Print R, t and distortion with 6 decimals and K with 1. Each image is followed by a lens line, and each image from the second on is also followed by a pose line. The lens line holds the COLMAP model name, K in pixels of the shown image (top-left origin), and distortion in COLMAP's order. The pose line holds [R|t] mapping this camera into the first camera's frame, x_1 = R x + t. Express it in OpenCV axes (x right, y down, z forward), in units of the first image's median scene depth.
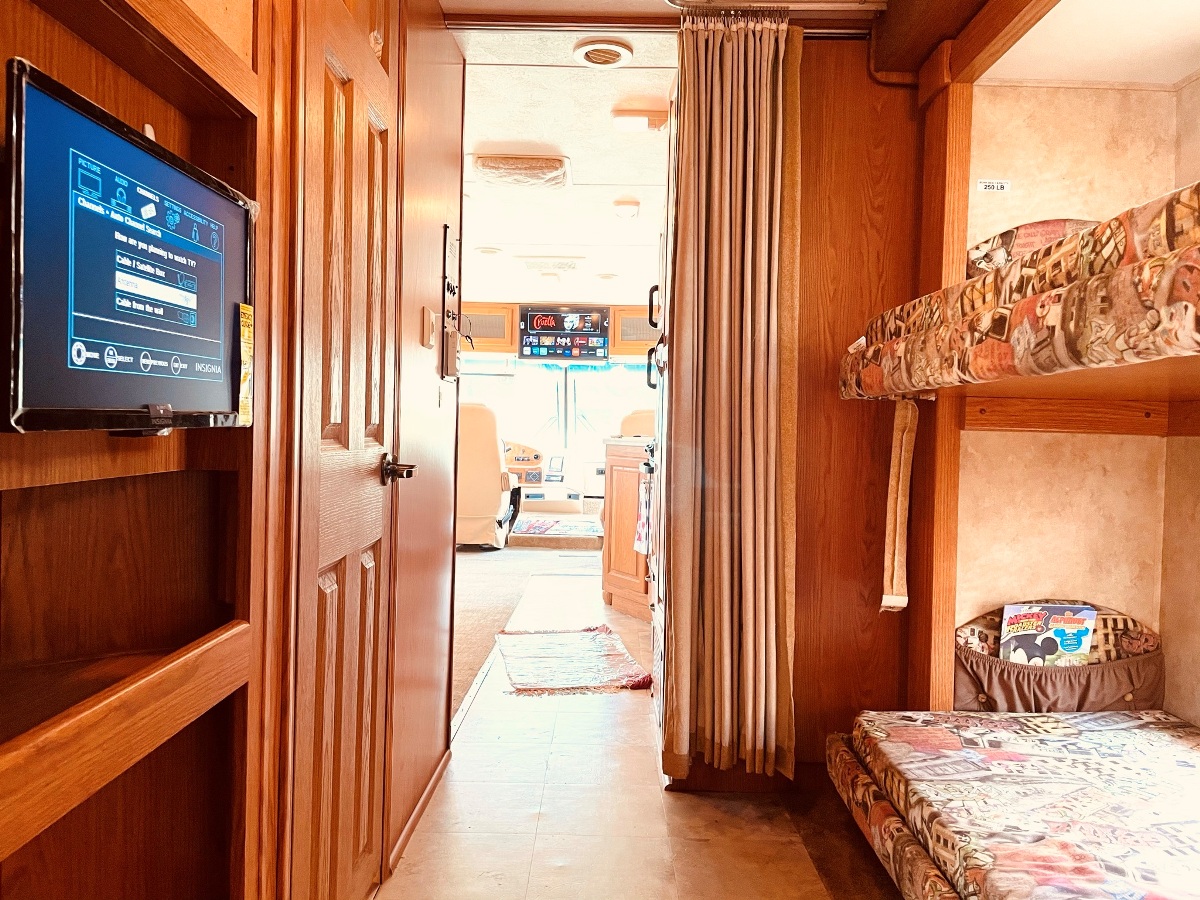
lens RADIAL K [[925.7, 0, 600.0], [0, 925.7, 450.0], [0, 0, 1]] dist [0.087350, -0.130414]
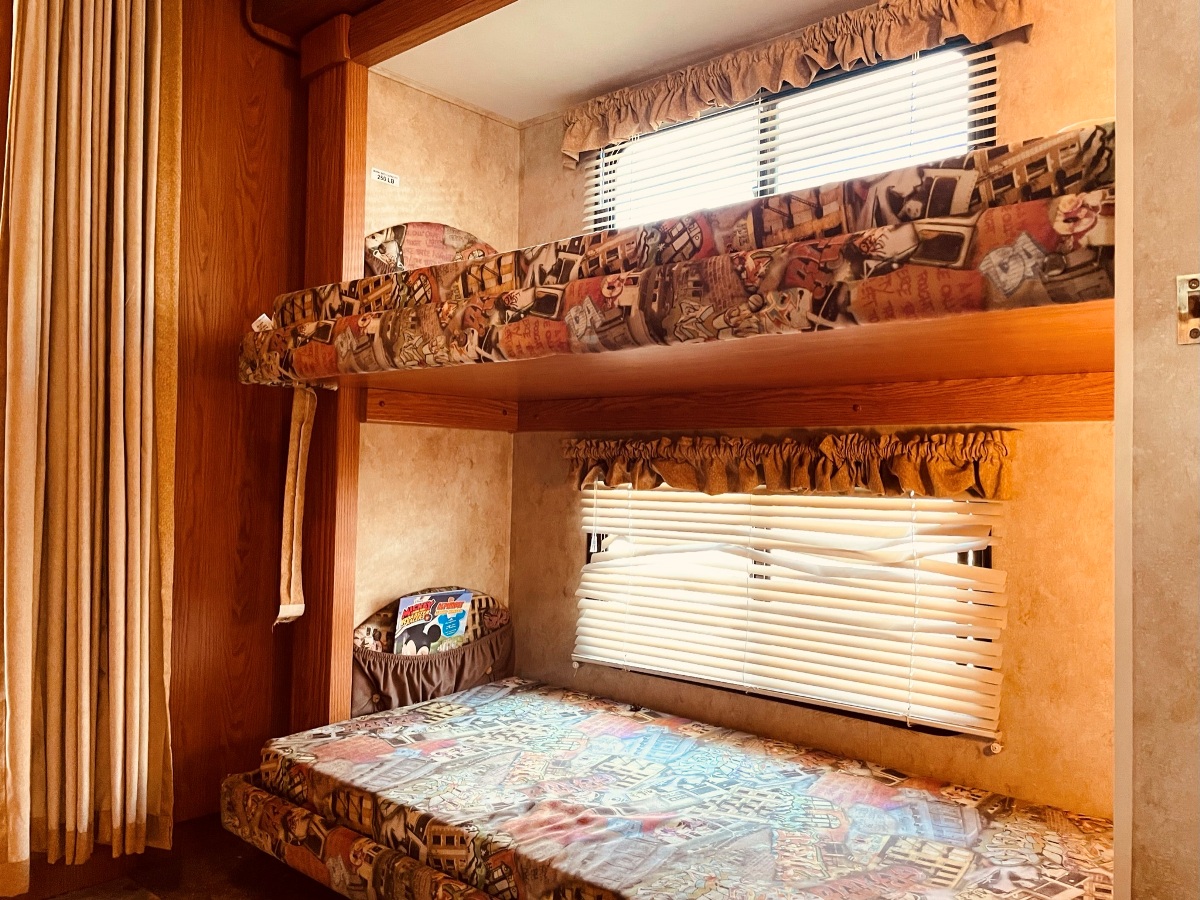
lens RADIAL K [[955.5, 0, 600.0], [0, 955.5, 450.0], [0, 0, 1]] dist [0.094214, -0.151093]
pose [[0.647448, 0.002777, 0.762105, -0.216837], [0.017560, 0.999674, -0.018561, 0.030832], [-0.761907, 0.025400, 0.647188, 0.176917]]
